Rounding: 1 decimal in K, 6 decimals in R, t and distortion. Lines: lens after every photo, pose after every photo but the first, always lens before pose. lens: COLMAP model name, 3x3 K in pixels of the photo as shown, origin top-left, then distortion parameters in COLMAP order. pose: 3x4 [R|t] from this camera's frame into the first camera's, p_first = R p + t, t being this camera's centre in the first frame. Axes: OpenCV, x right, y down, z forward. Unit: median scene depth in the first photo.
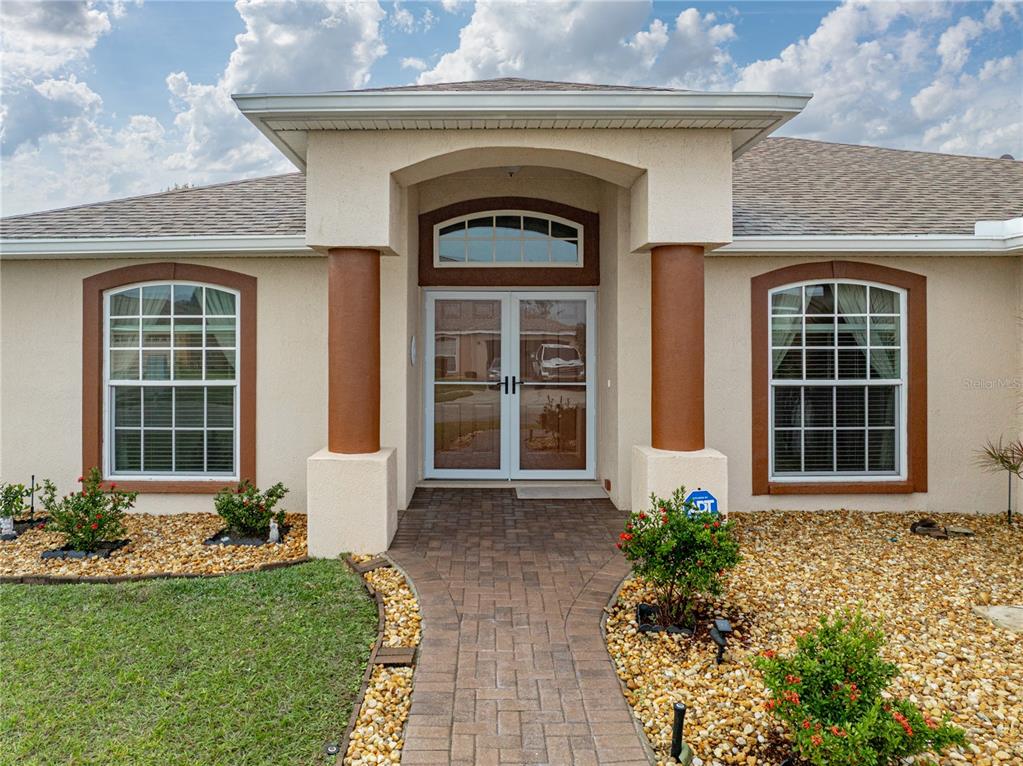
lens RADIAL K [[647.2, 0, 511.5], [0, 647.2, 372.7], [0, 0, 1]] dist [-0.020401, -0.000314]
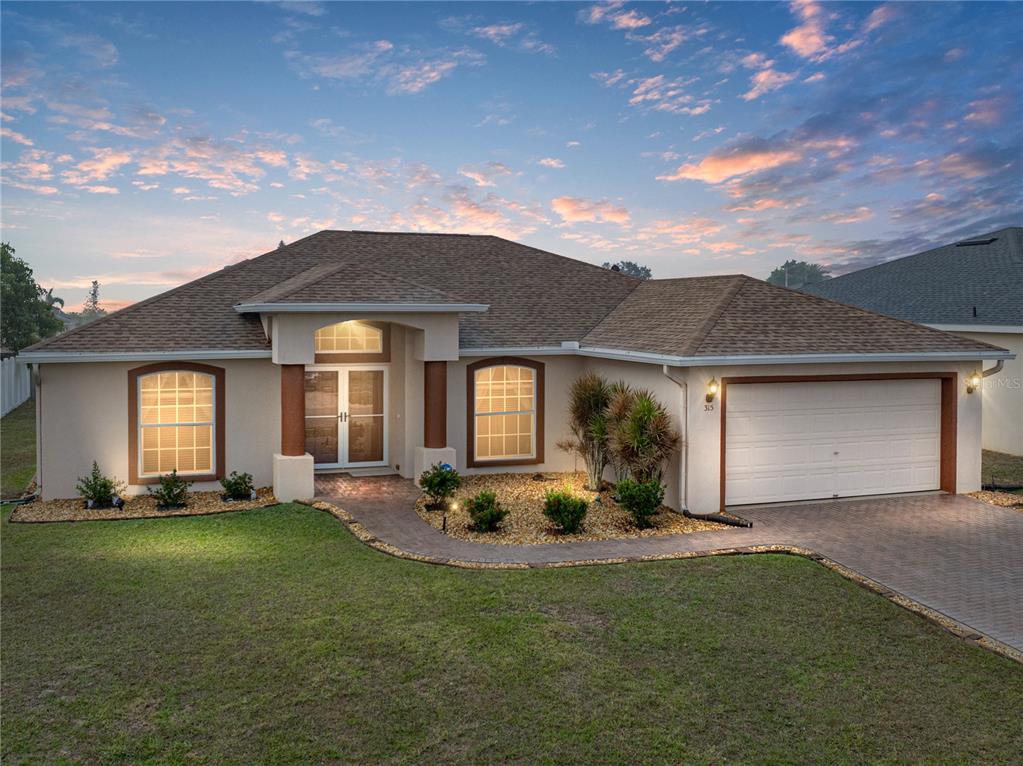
lens RADIAL K [[1097.4, 0, 511.5], [0, 1097.4, 383.0], [0, 0, 1]] dist [-0.001439, -0.168220]
pose [[0.928459, -0.020835, 0.370849, -0.819703], [0.001891, 0.998678, 0.051374, -0.273315], [-0.371429, -0.046998, 0.927271, -2.379194]]
